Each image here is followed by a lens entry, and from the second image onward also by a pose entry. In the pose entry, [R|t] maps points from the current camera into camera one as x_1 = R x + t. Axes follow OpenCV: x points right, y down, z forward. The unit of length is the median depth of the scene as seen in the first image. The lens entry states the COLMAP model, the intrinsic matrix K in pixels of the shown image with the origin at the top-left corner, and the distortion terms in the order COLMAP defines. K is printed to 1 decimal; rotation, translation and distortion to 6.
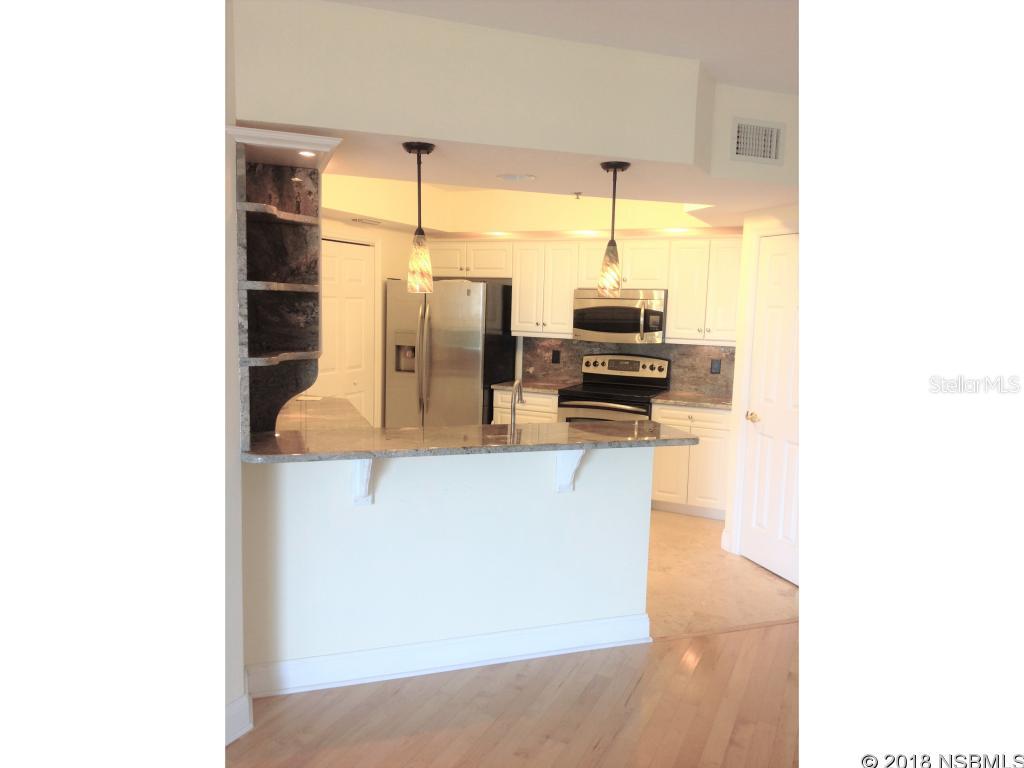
lens RADIAL K [[753.6, 0, 513.1], [0, 753.6, 382.9], [0, 0, 1]] dist [-0.002312, -0.010947]
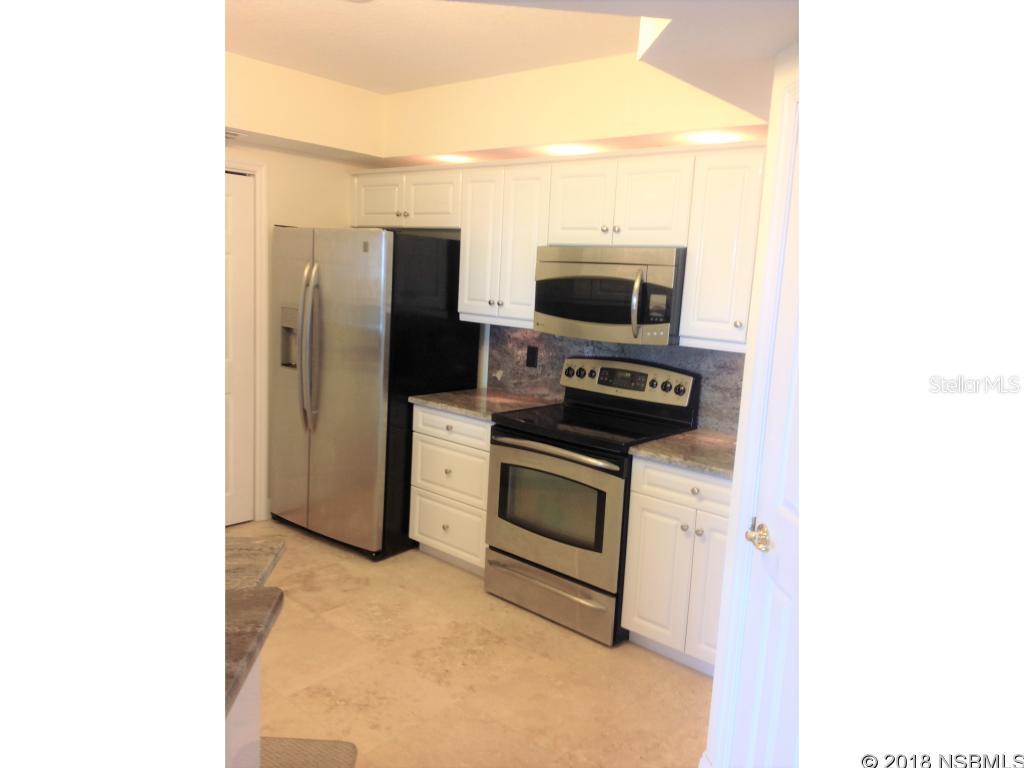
lens RADIAL K [[753.6, 0, 510.4], [0, 753.6, 385.5], [0, 0, 1]] dist [-0.002312, -0.010947]
pose [[0.966041, 0.064855, -0.250117, 0.212093], [-0.057524, 0.997676, 0.036518, -0.034954], [0.251904, -0.020890, 0.967527, 0.416265]]
